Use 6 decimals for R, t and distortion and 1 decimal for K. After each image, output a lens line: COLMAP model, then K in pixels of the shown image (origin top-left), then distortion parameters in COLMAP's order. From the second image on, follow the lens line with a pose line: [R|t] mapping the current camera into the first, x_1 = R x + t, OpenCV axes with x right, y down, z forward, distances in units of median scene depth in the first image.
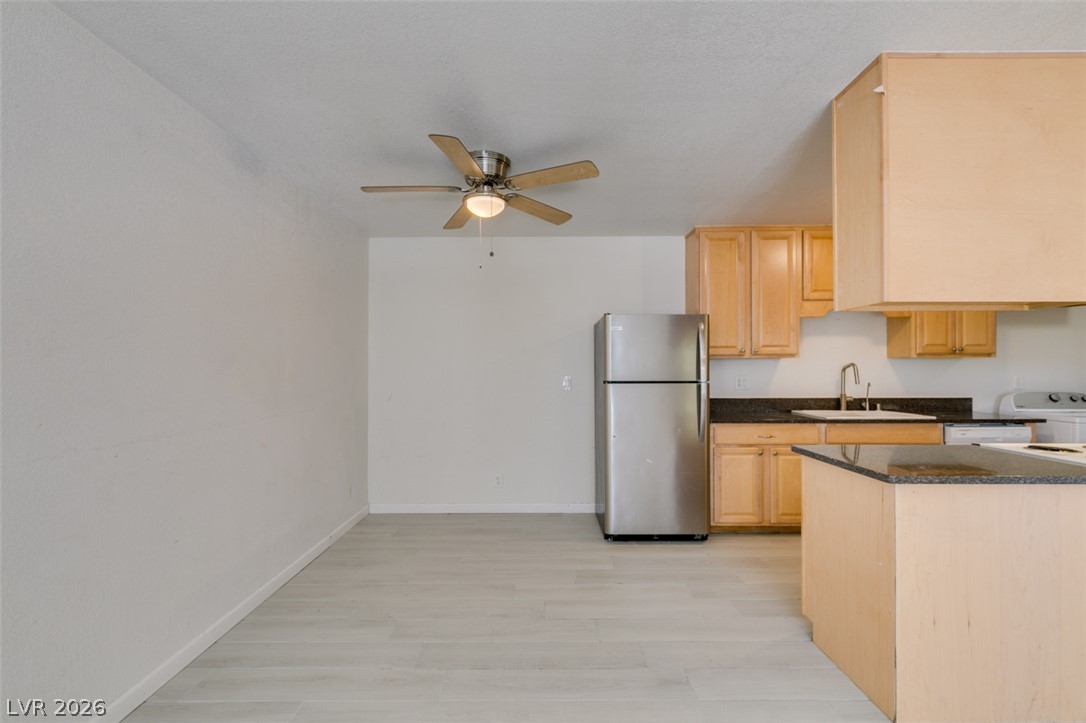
lens RADIAL K [[486.2, 0, 540.3], [0, 486.2, 366.0], [0, 0, 1]] dist [-0.001944, -0.000676]
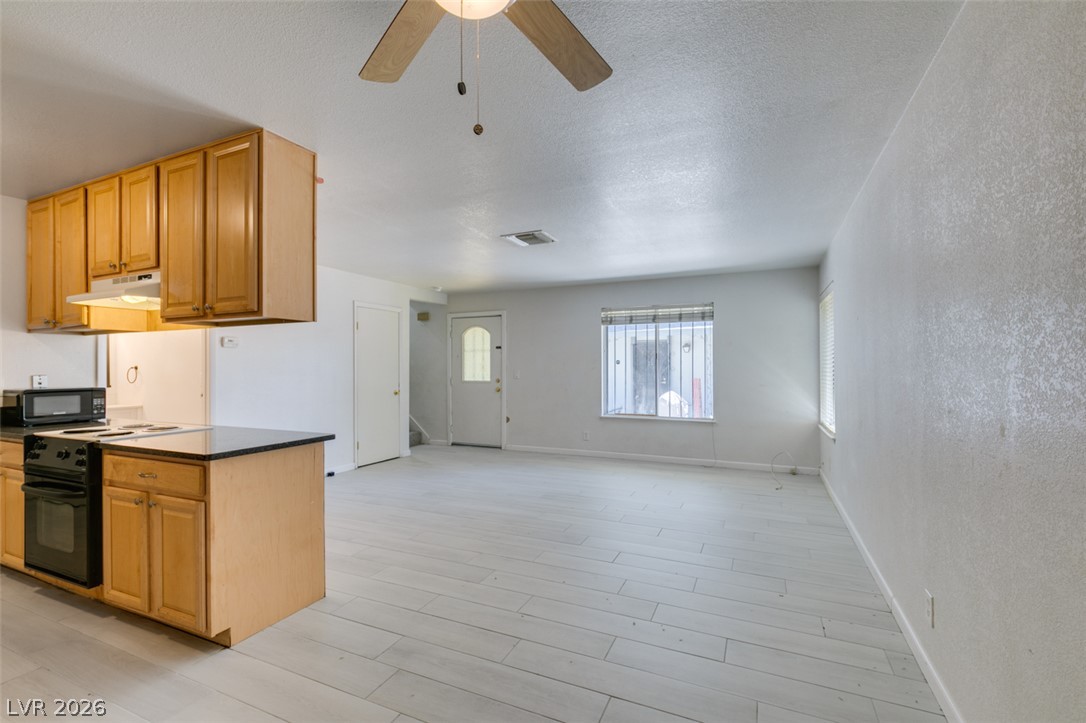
lens RADIAL K [[483.5, 0, 539.3], [0, 483.5, 364.8], [0, 0, 1]] dist [-0.001292, -0.000333]
pose [[-0.911090, 0.007062, 0.412147, -0.232054], [0.003974, 0.999957, -0.008350, 0.006051], [-0.412188, -0.005969, -0.911079, 0.928685]]
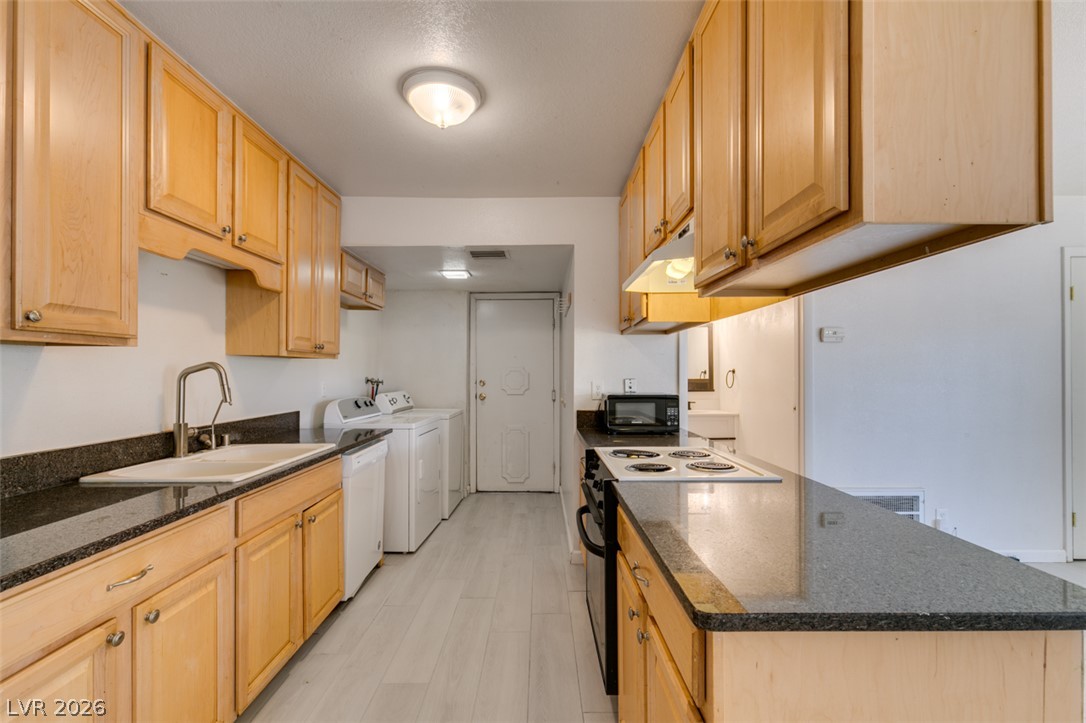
lens RADIAL K [[486.5, 0, 544.6], [0, 486.5, 369.6], [0, 0, 1]] dist [0.001386, -0.000164]
pose [[-0.012467, 0.006366, 0.999902, 0.119467], [-0.003049, 0.999975, -0.006404, 0.003948], [-0.999918, -0.003129, -0.012447, 0.664618]]
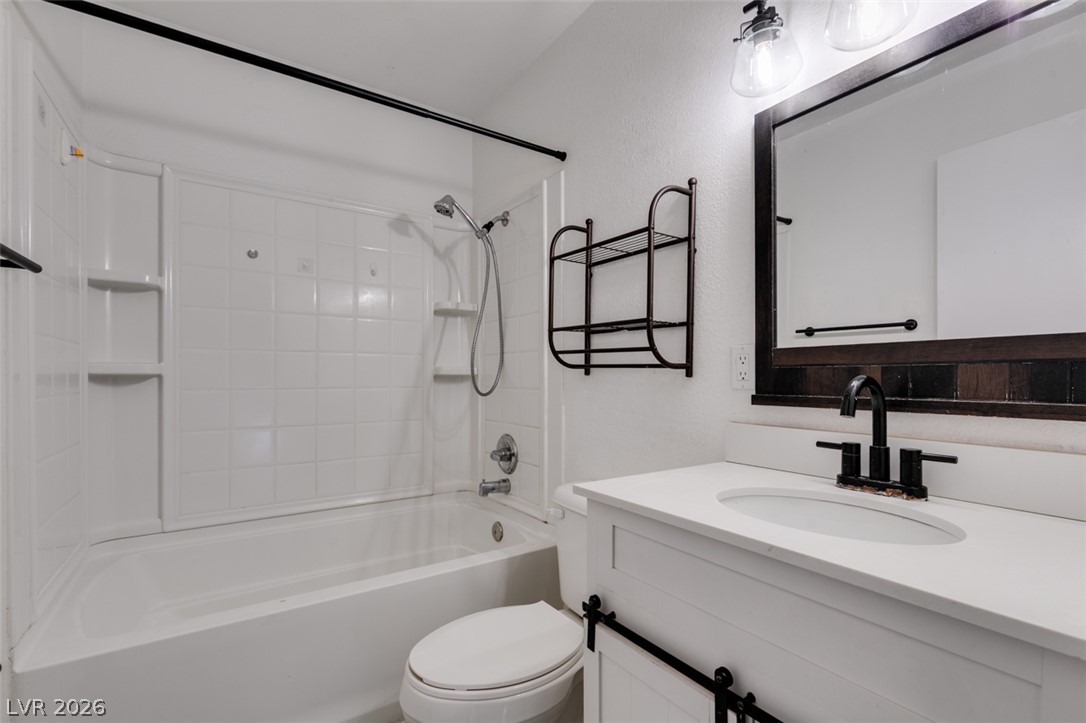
lens RADIAL K [[475.6, 0, 543.4], [0, 475.6, 383.6], [0, 0, 1]] dist [-0.002744, -0.000043]
pose [[0.826891, -0.000902, 0.562362, 1.103656], [-0.002758, 0.999980, 0.005660, 0.045744], [-0.562356, -0.006231, 0.826872, 0.193220]]
